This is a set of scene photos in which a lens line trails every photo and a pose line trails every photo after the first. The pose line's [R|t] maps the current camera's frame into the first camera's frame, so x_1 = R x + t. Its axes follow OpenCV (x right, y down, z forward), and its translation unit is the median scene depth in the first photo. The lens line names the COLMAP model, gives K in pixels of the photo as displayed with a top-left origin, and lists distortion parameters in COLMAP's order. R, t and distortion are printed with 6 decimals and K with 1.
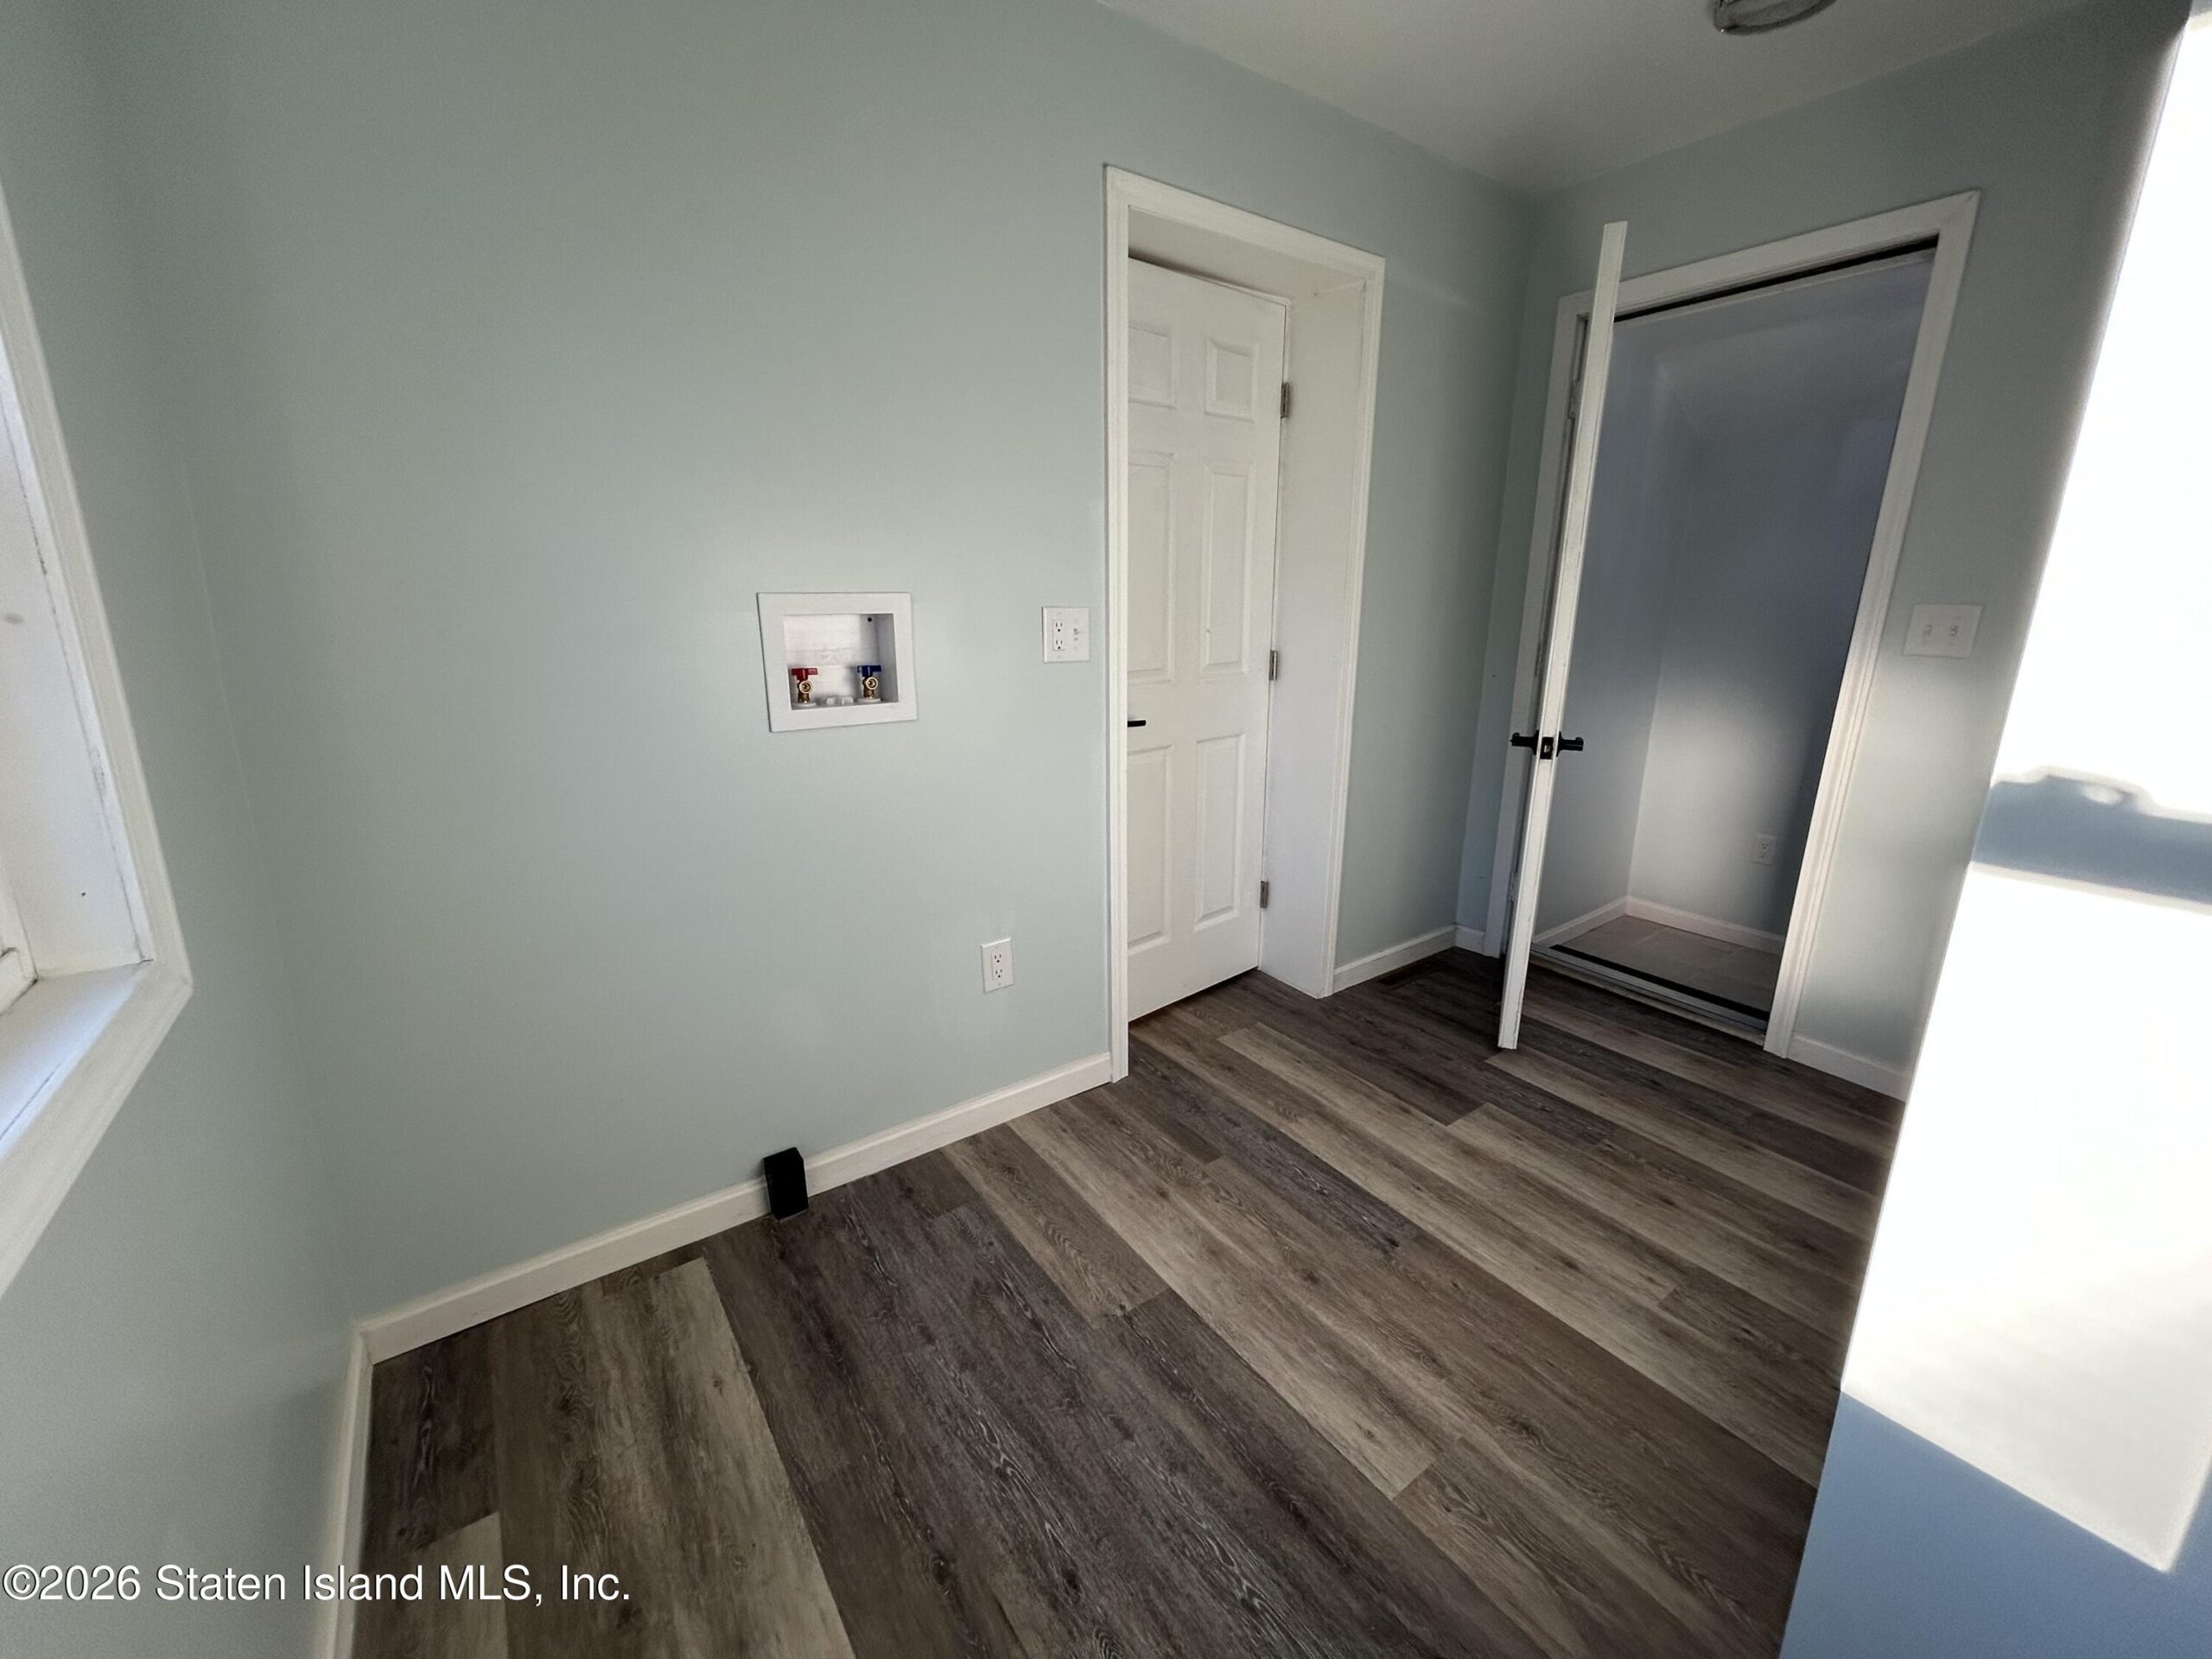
lens RADIAL K [[893.1, 0, 1104.6], [0, 893.1, 823.9], [0, 0, 1]] dist [-0.009663, 0.006219]
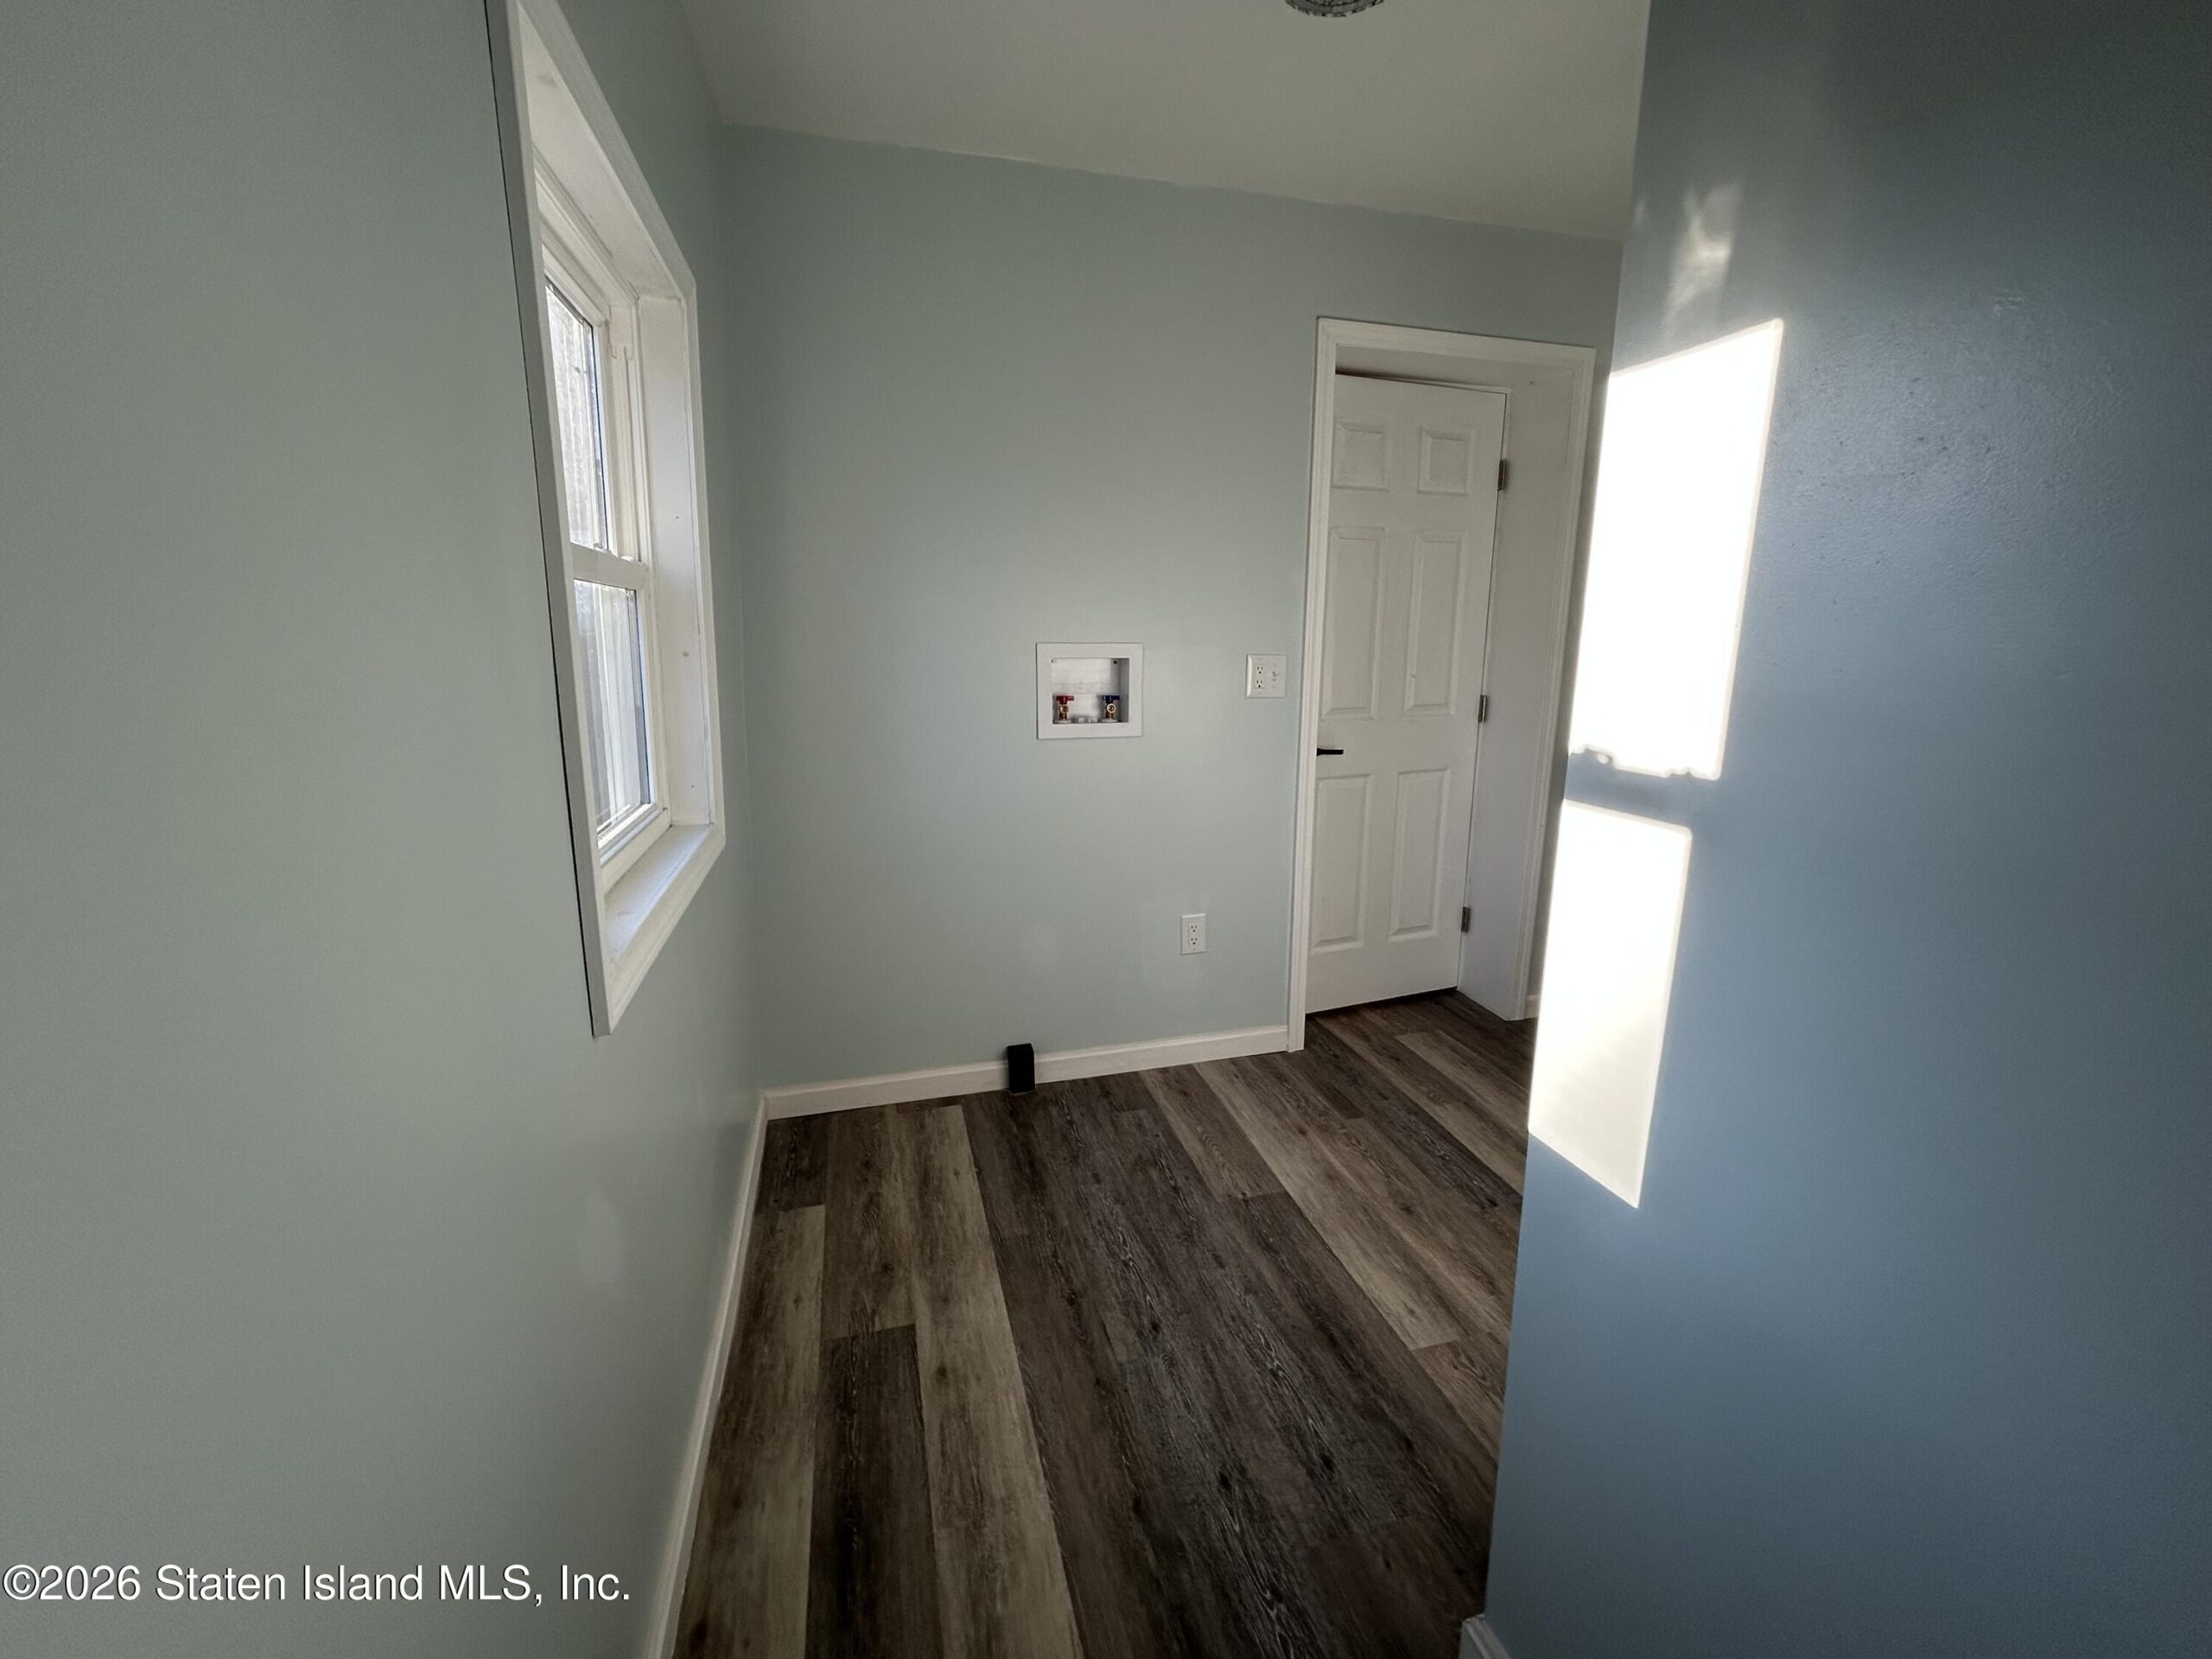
lens RADIAL K [[893.1, 0, 1104.6], [0, 893.1, 823.9], [0, 0, 1]] dist [-0.009663, 0.006219]
pose [[0.938611, 0.073295, -0.337101, 0.209390], [-0.090330, 0.995293, -0.035109, 0.069691], [0.332940, 0.063404, 0.940814, -0.286995]]
